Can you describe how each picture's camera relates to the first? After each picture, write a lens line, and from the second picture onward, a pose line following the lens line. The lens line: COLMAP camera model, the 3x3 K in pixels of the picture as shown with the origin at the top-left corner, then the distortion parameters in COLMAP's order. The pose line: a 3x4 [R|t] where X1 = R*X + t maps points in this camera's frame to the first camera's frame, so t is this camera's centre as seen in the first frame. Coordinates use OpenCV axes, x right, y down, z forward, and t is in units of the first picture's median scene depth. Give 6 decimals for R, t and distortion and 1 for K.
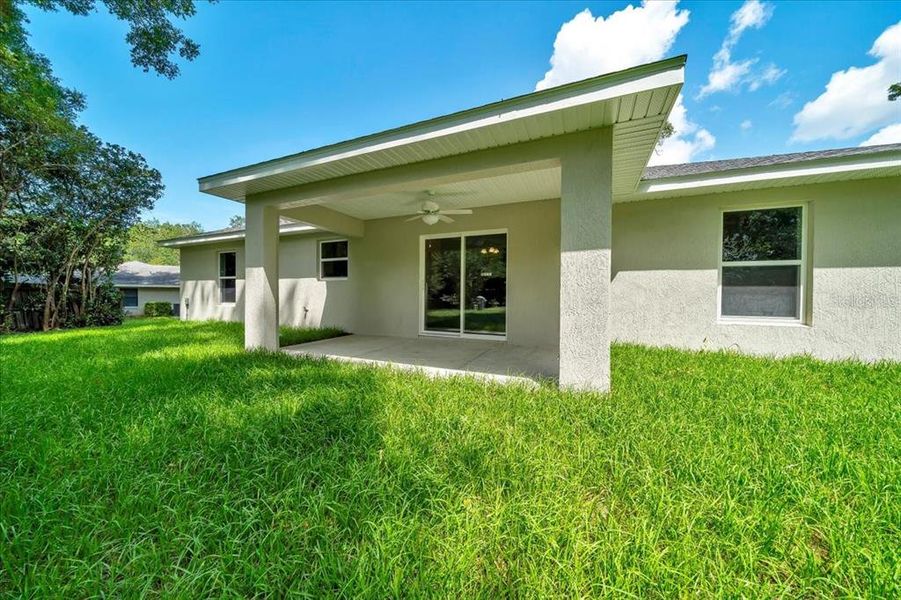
lens RADIAL K [[298.1, 0, 450.5], [0, 298.1, 300.0], [0, 0, 1]] dist [-0.001429, -0.000098]
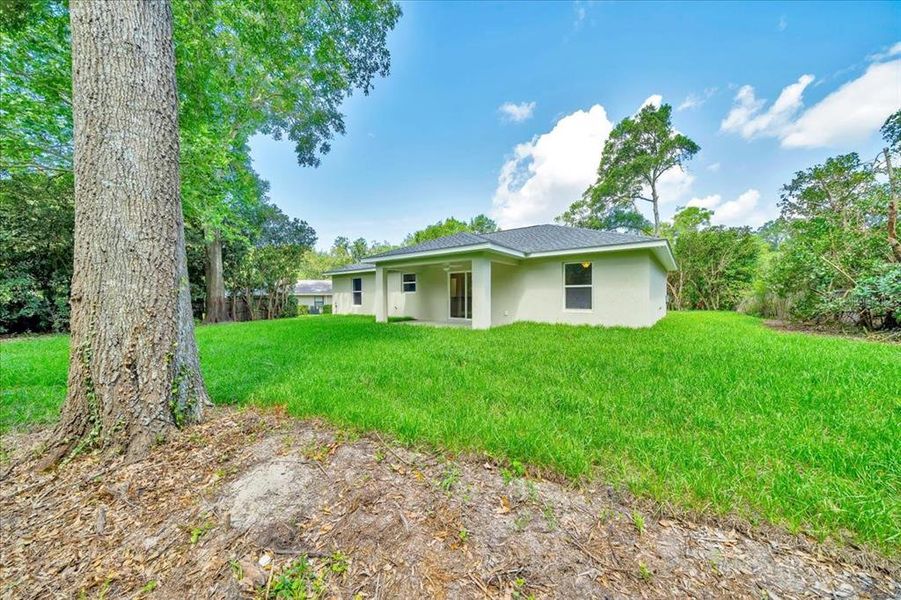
lens RADIAL K [[310.4, 0, 444.9], [0, 310.4, 301.1], [0, 0, 1]] dist [-0.003891, -0.000239]
pose [[0.964467, -0.009063, -0.264046, 0.316628], [0.008303, 0.999958, -0.003991, -0.001633], [0.264071, 0.001657, 0.964502, -0.767441]]
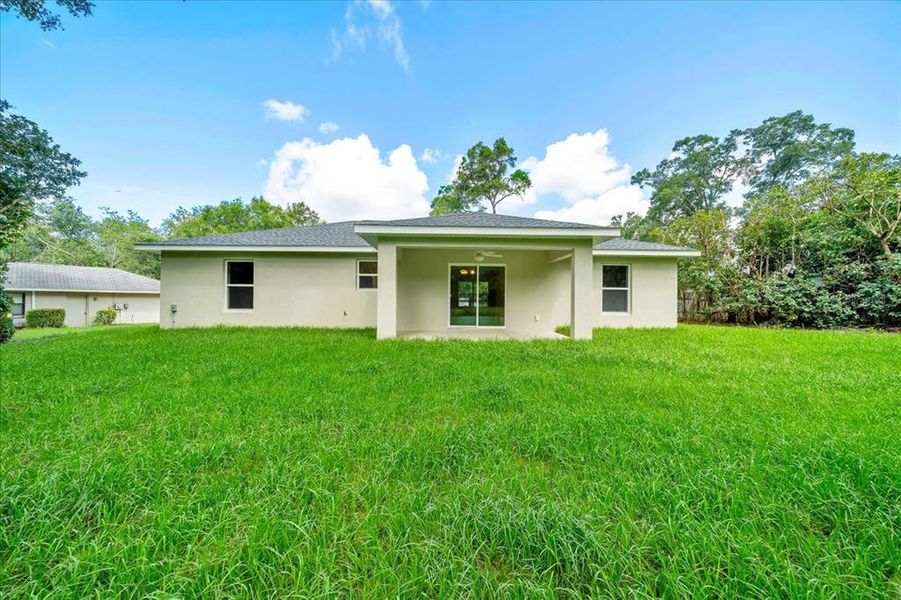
lens RADIAL K [[310.4, 0, 444.9], [0, 310.4, 301.1], [0, 0, 1]] dist [-0.003891, -0.000239]
pose [[0.914445, 0.000786, 0.404710, -0.522711], [0.005077, 0.999897, -0.013414, -0.000799], [-0.404679, 0.014322, 0.914347, -0.301174]]
